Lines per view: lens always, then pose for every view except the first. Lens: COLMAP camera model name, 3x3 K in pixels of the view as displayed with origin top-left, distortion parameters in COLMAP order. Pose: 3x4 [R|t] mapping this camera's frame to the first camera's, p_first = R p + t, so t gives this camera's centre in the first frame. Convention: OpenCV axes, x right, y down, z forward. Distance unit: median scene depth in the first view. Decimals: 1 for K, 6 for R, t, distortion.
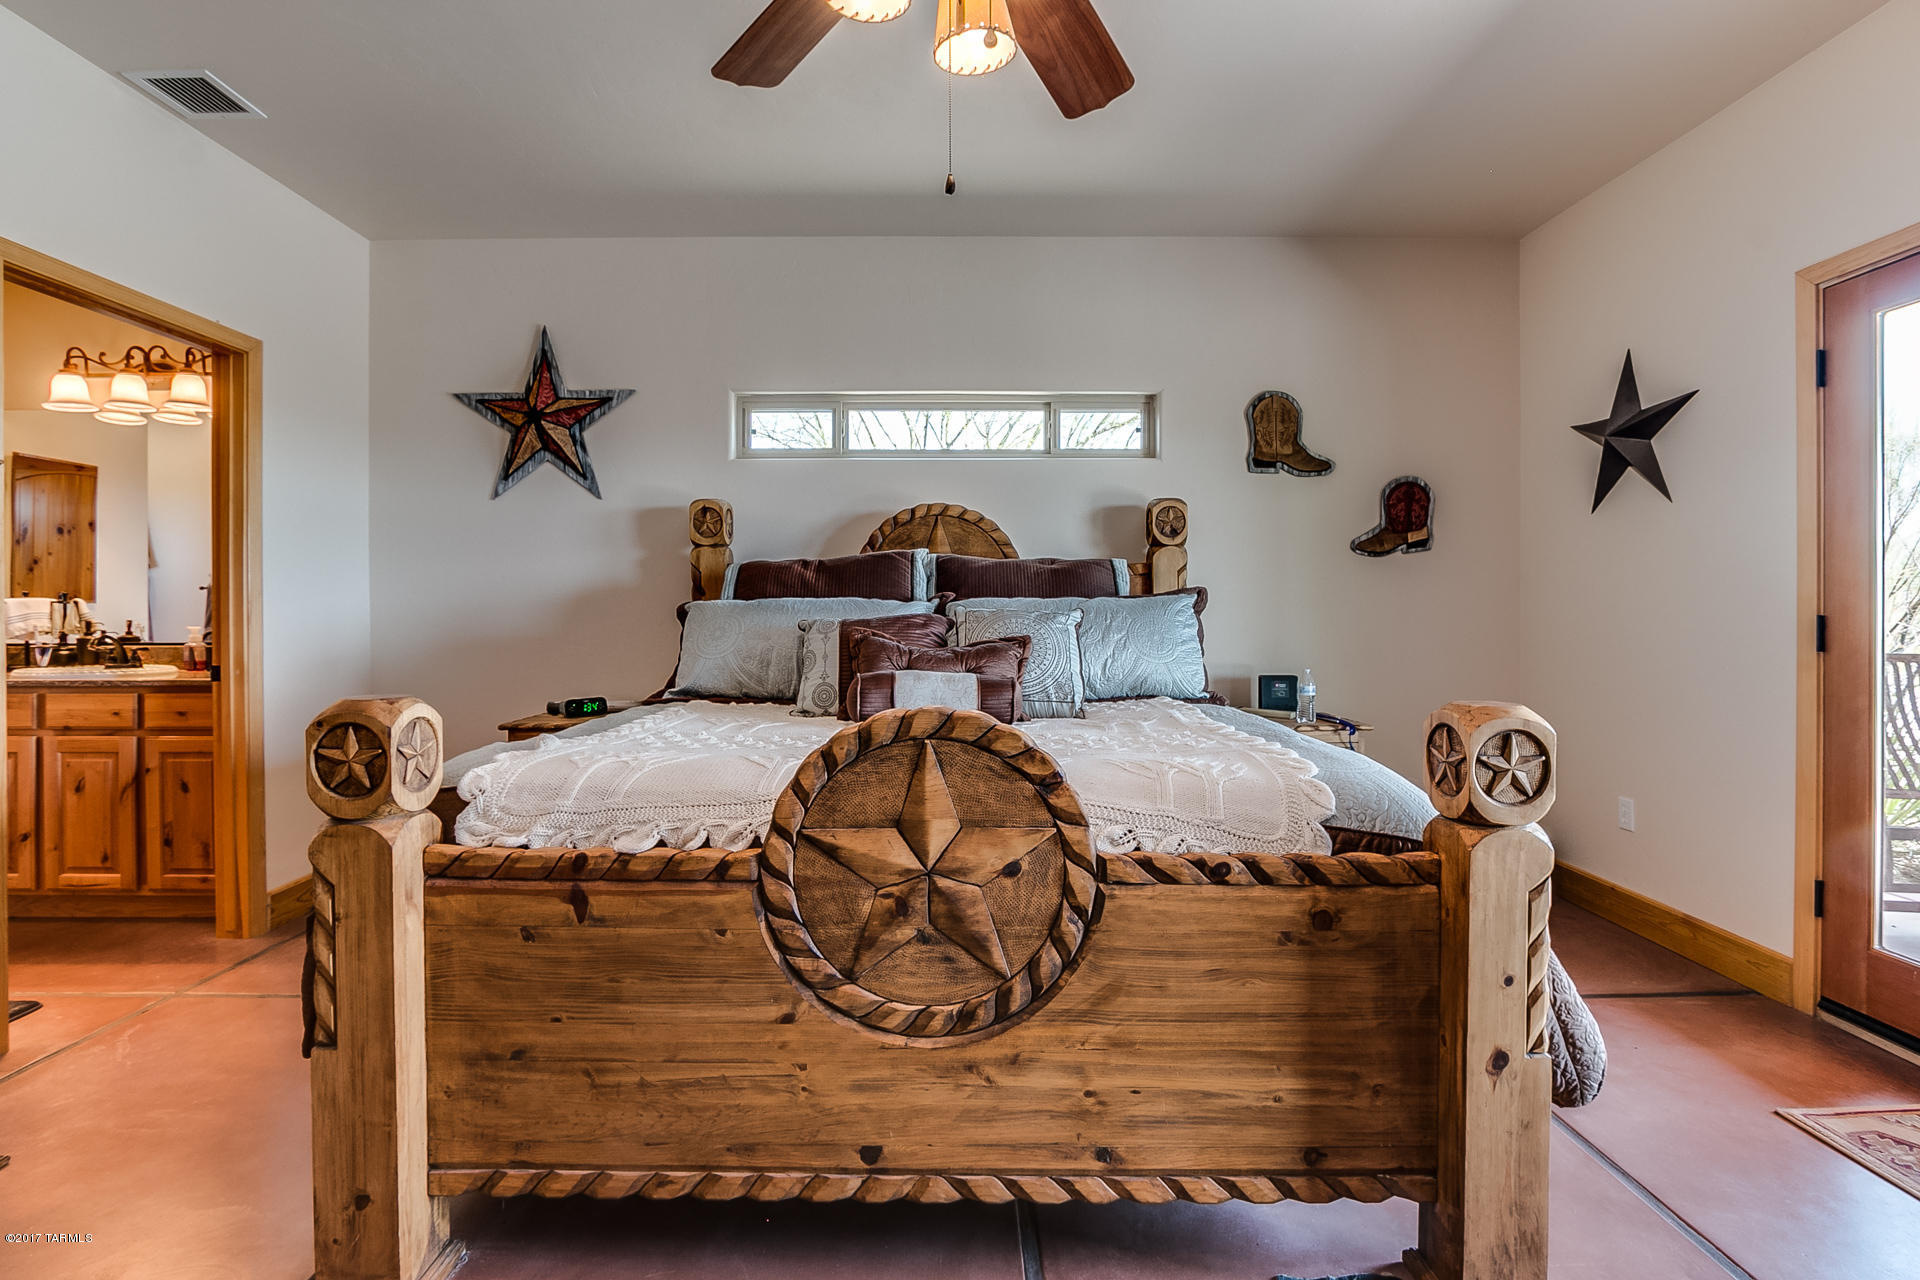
lens RADIAL K [[898.6, 0, 951.6], [0, 898.6, 612.9], [0, 0, 1]] dist [-0.017567, 0.000910]
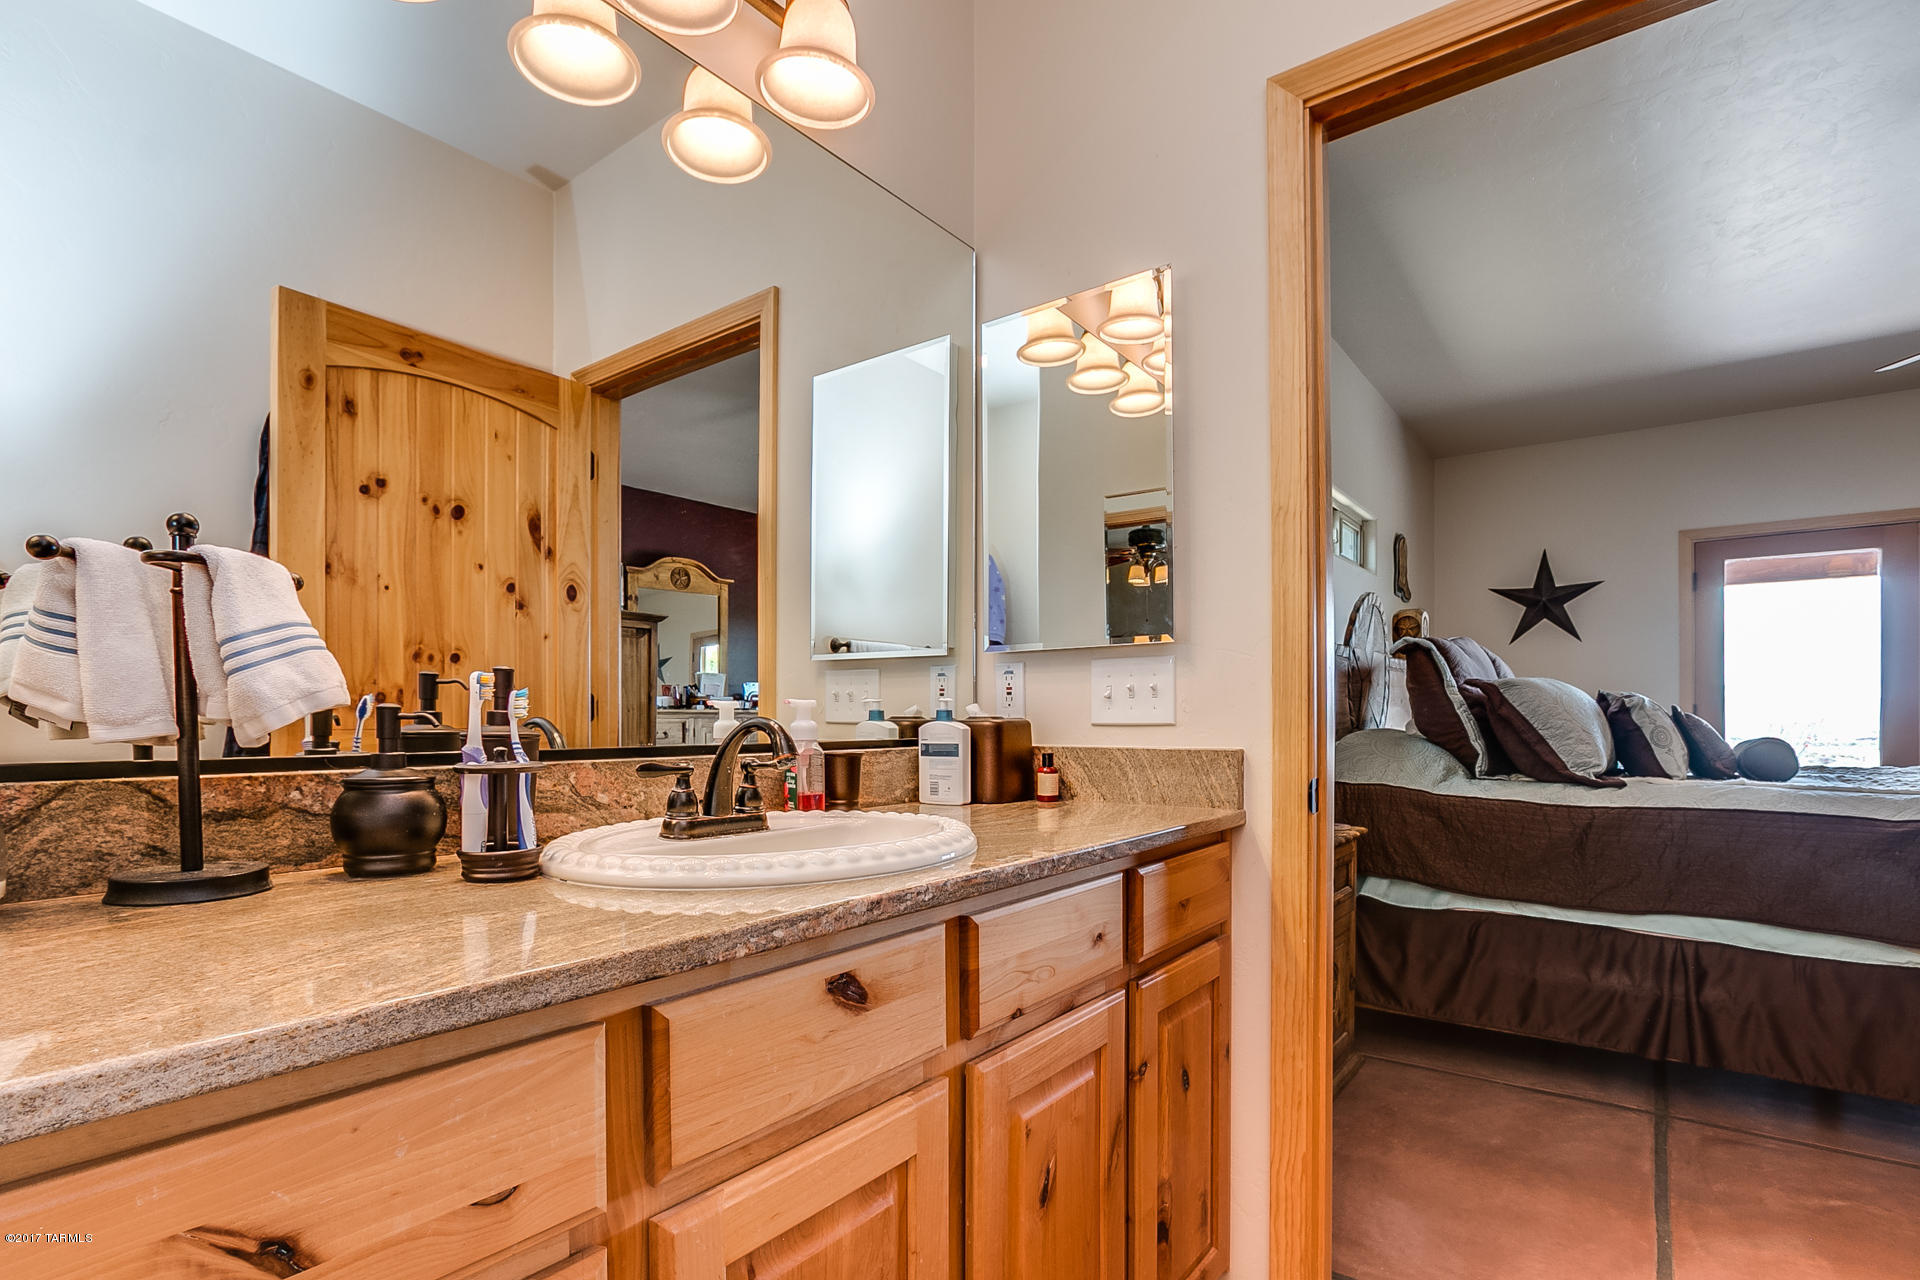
lens RADIAL K [[920.1, 0, 942.1], [0, 920.1, 648.1], [0, 0, 1]] dist [-0.030313, 0.006960]
pose [[0.622633, 0.056091, 0.780501, -2.824832], [0.002819, 0.997260, -0.073917, 0.042509], [-0.782509, 0.048224, 0.620769, 1.758930]]
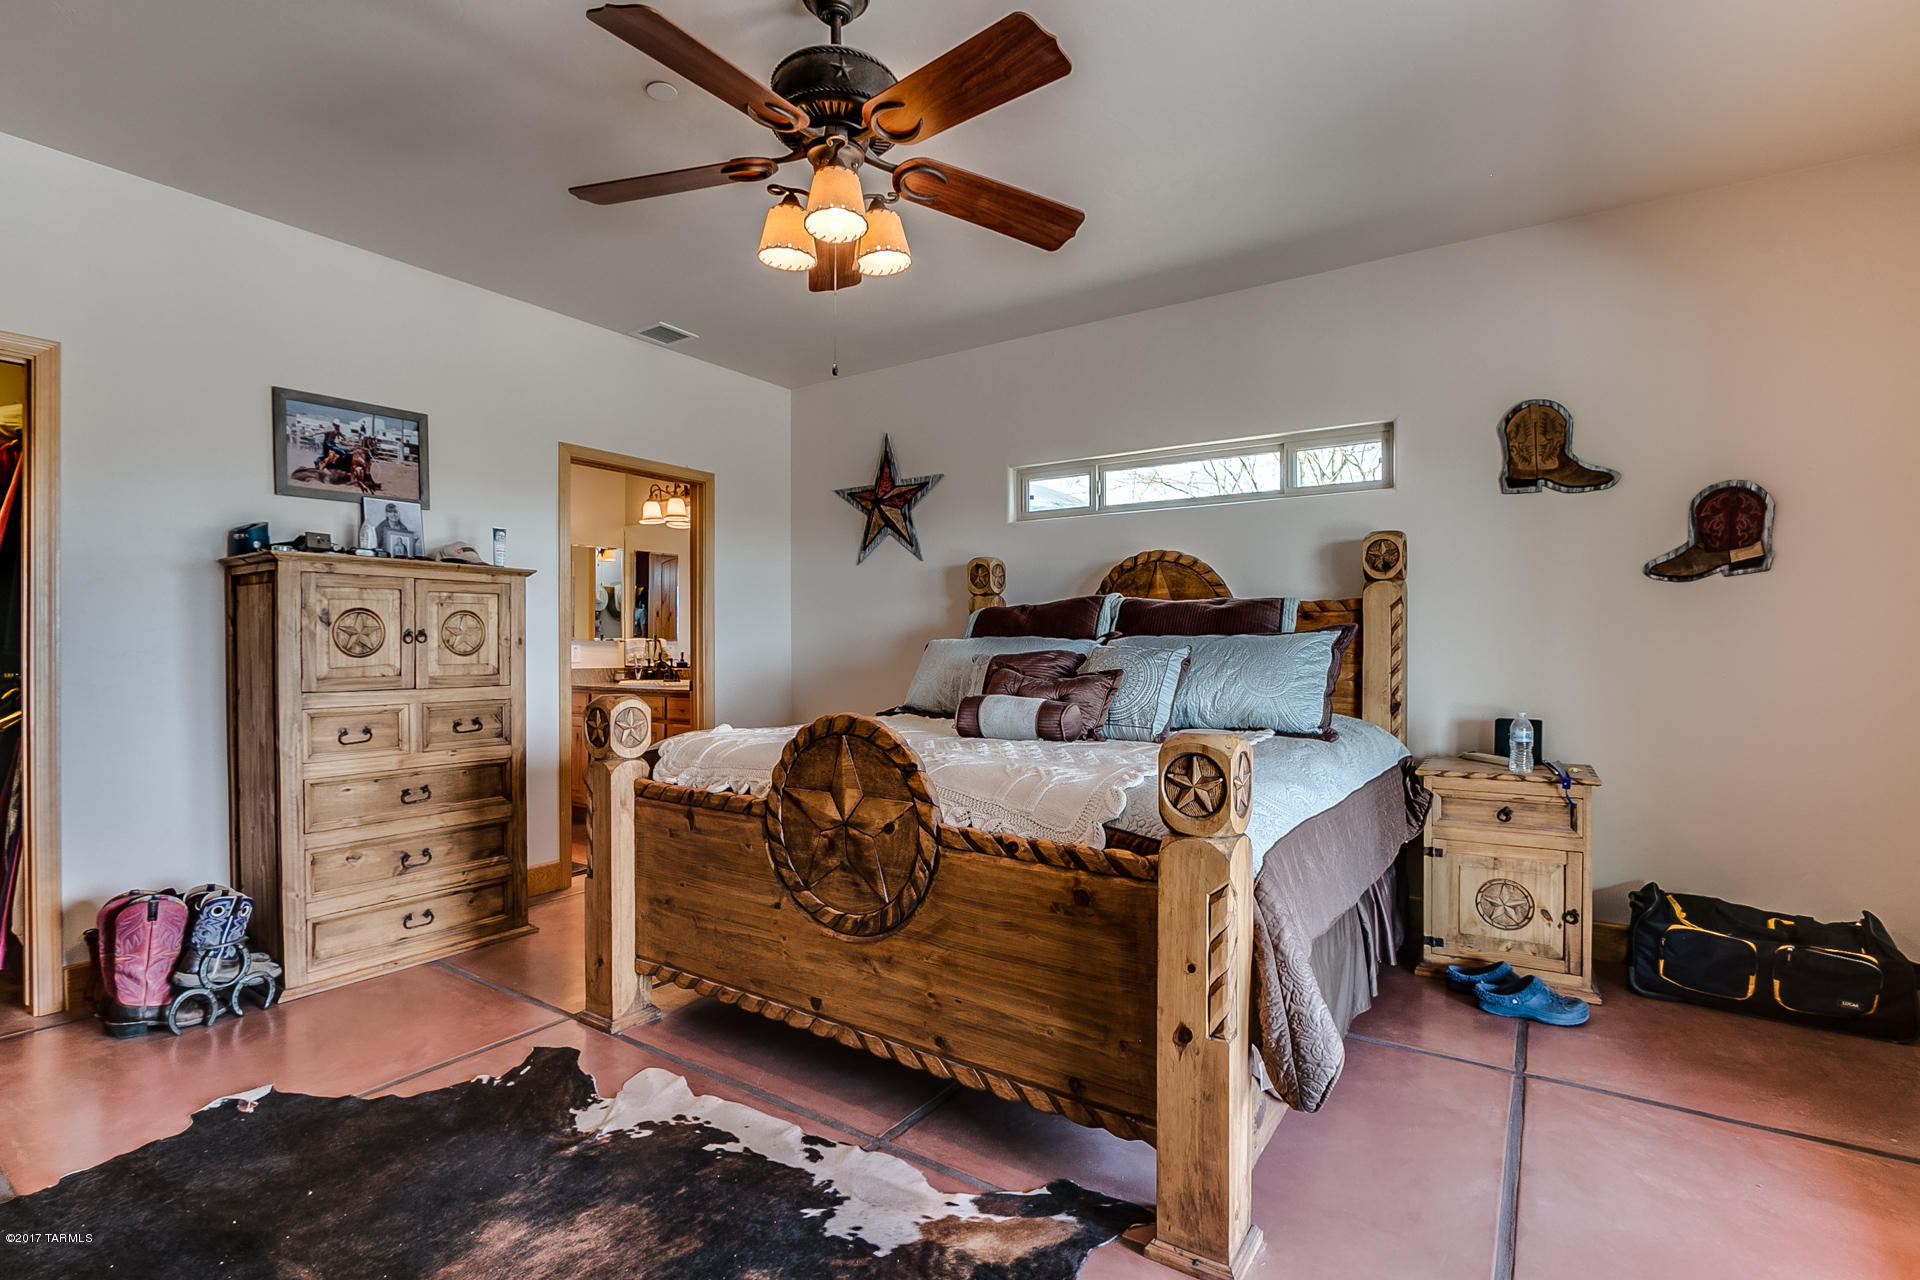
lens RADIAL K [[898.1, 0, 956.6], [0, 898.1, 649.1], [0, 0, 1]] dist [-0.021168, 0.000609]
pose [[0.825257, 0.002823, -0.564750, 0.972832], [-0.000858, 0.999993, 0.003745, -0.007995], [0.564757, -0.002606, 0.825253, -0.129825]]
